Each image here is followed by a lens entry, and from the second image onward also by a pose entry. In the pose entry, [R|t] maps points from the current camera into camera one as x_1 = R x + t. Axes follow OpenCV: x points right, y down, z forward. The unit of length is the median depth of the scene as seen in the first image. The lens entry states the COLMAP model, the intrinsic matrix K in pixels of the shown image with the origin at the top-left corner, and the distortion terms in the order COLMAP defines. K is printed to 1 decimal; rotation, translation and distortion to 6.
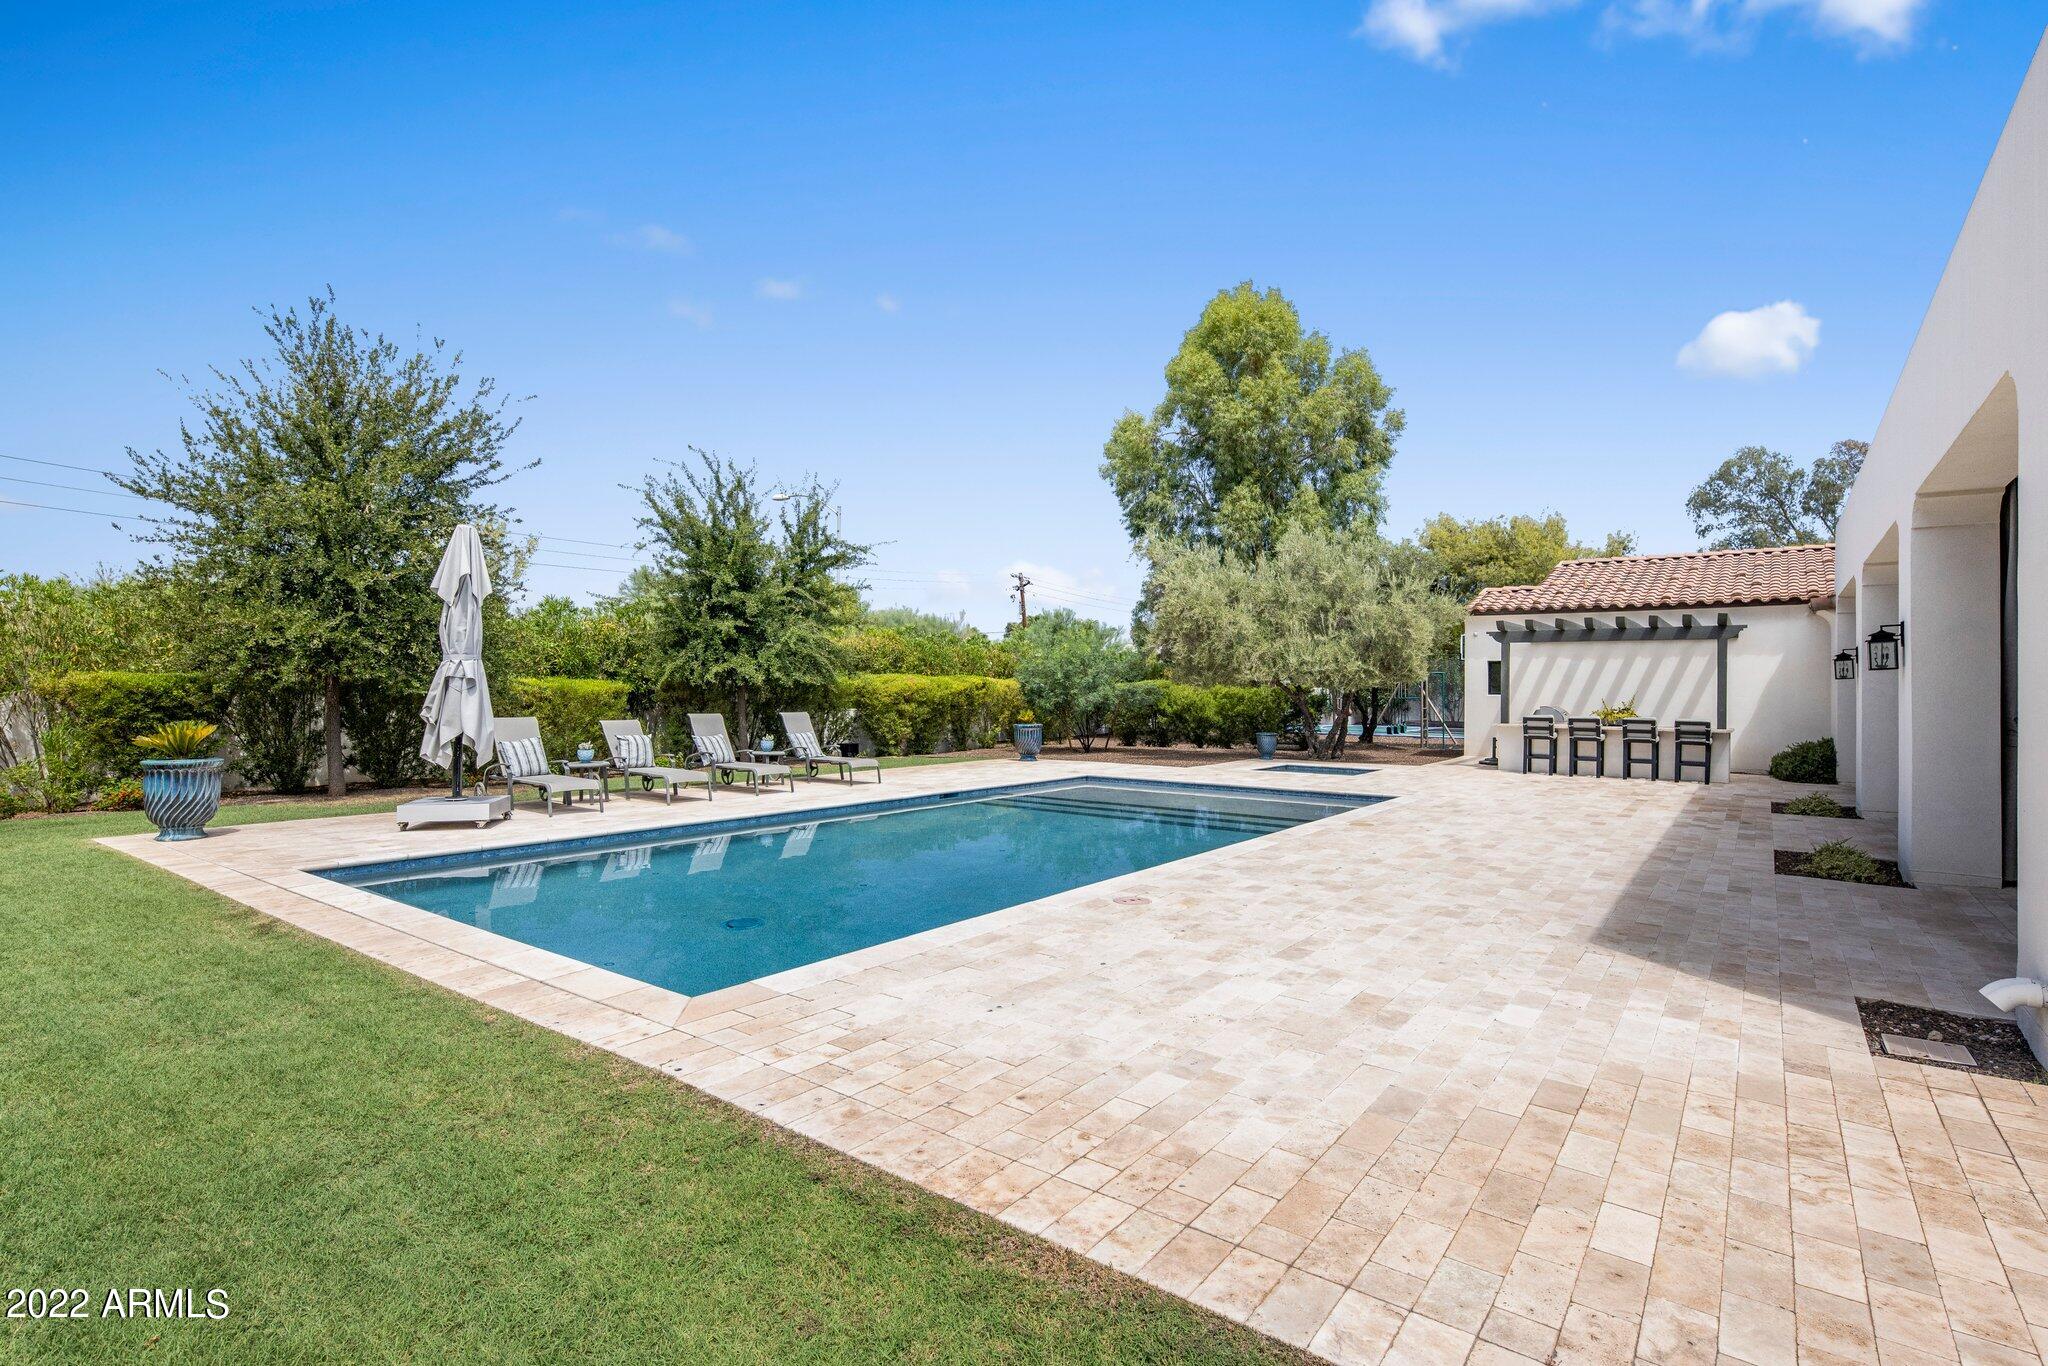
lens RADIAL K [[995.4, 0, 1035.0], [0, 995.4, 685.5], [0, 0, 1]] dist [0.002218, -0.000901]
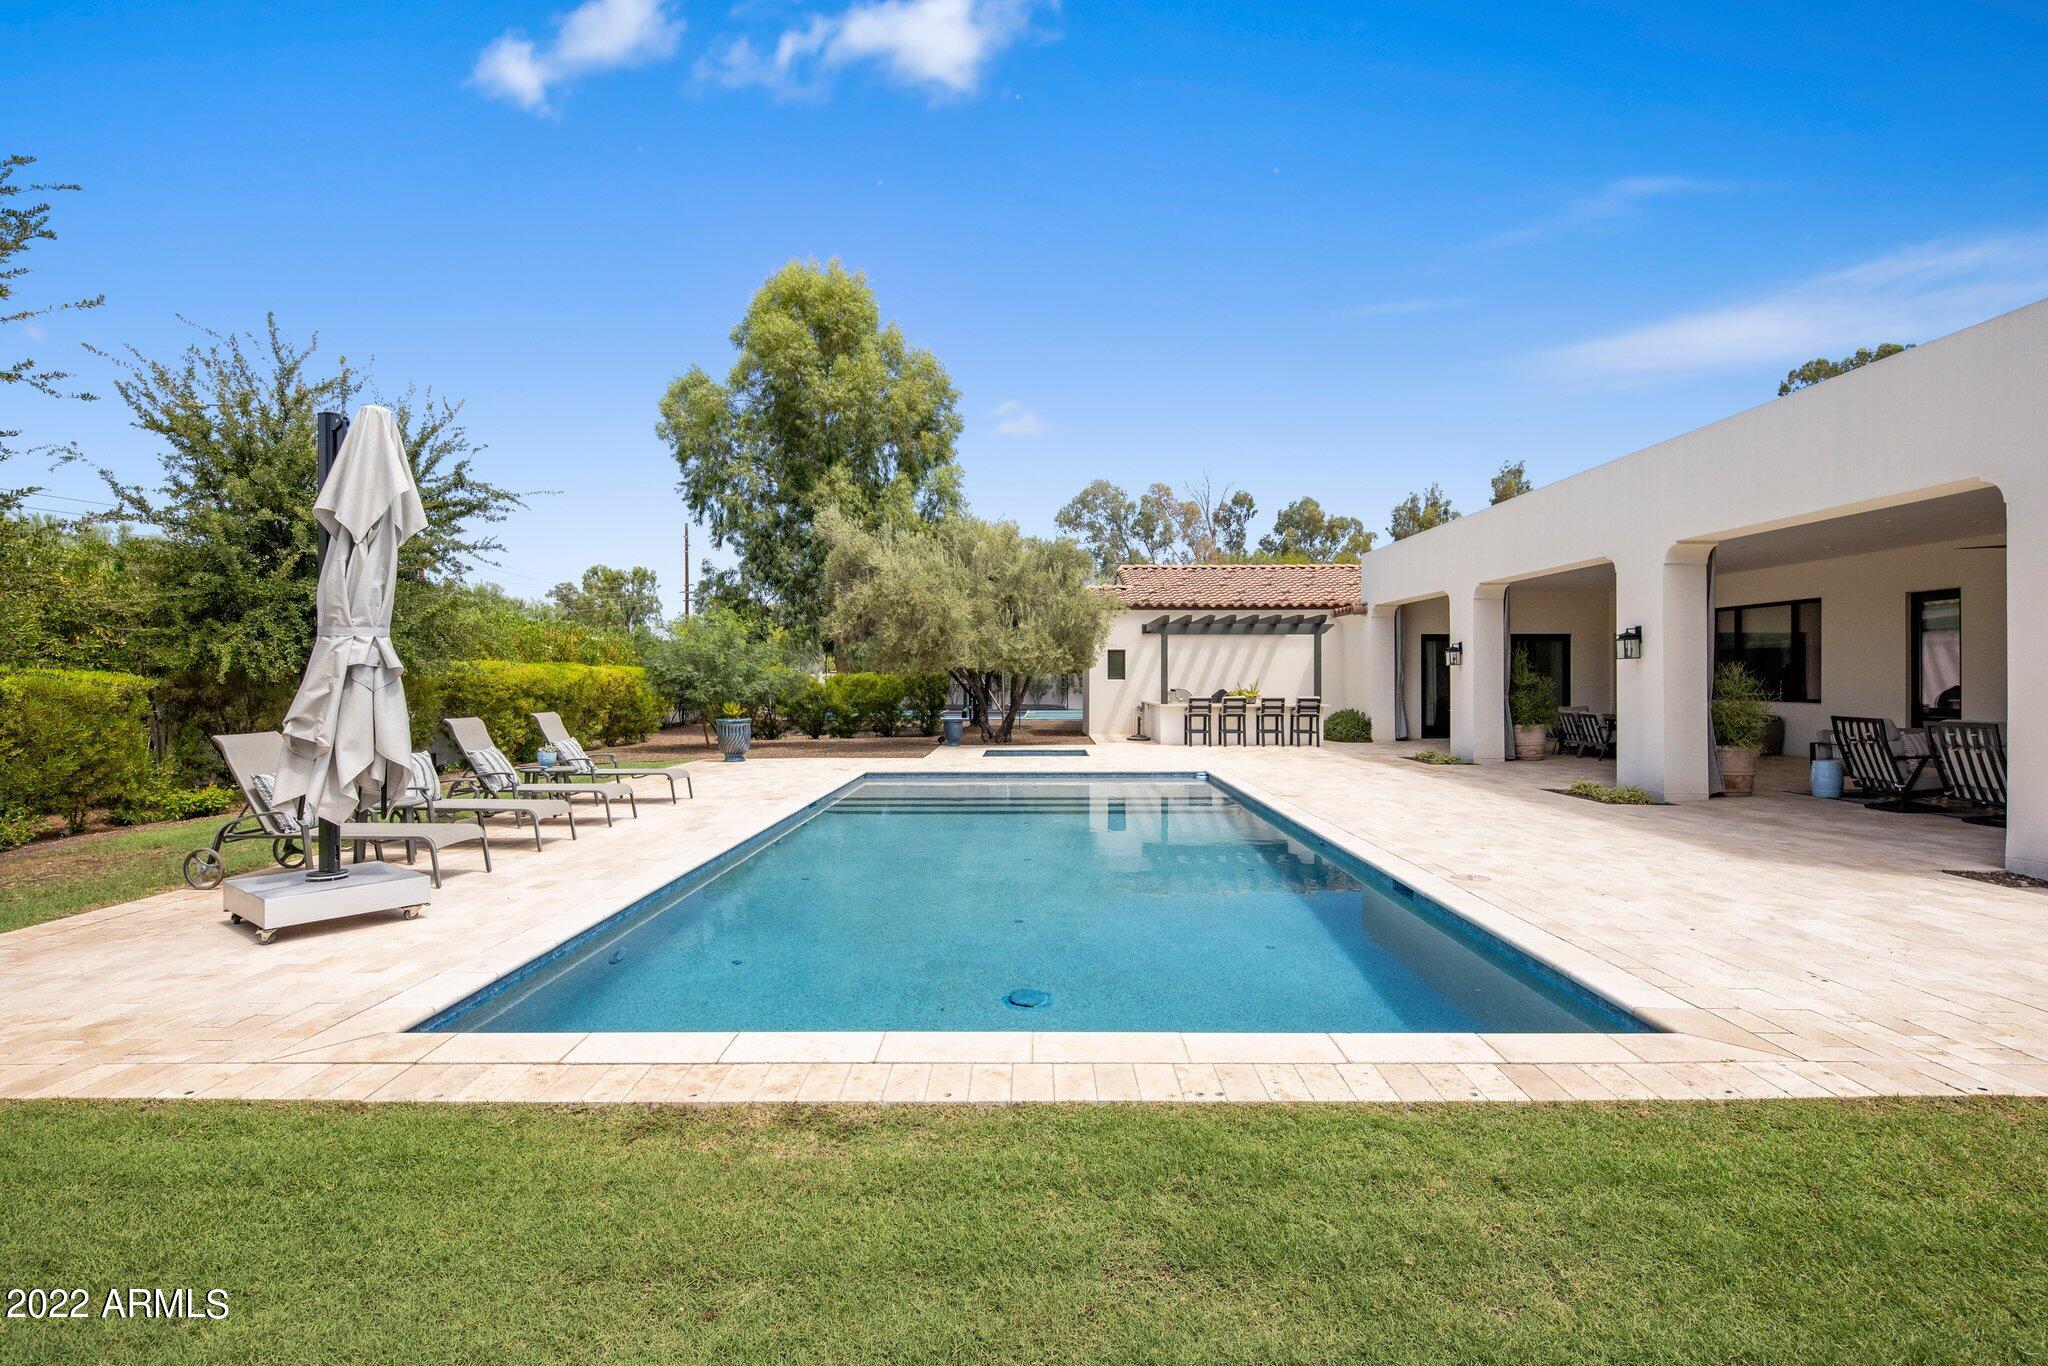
lens RADIAL K [[995.4, 0, 1033.6], [0, 995.4, 678.8], [0, 0, 1]] dist [0.002218, -0.000901]
pose [[0.798879, -0.009644, 0.601415, -0.277088], [0.005766, 0.999948, 0.008376, -0.001369], [-0.601465, -0.003224, 0.798893, 0.136034]]
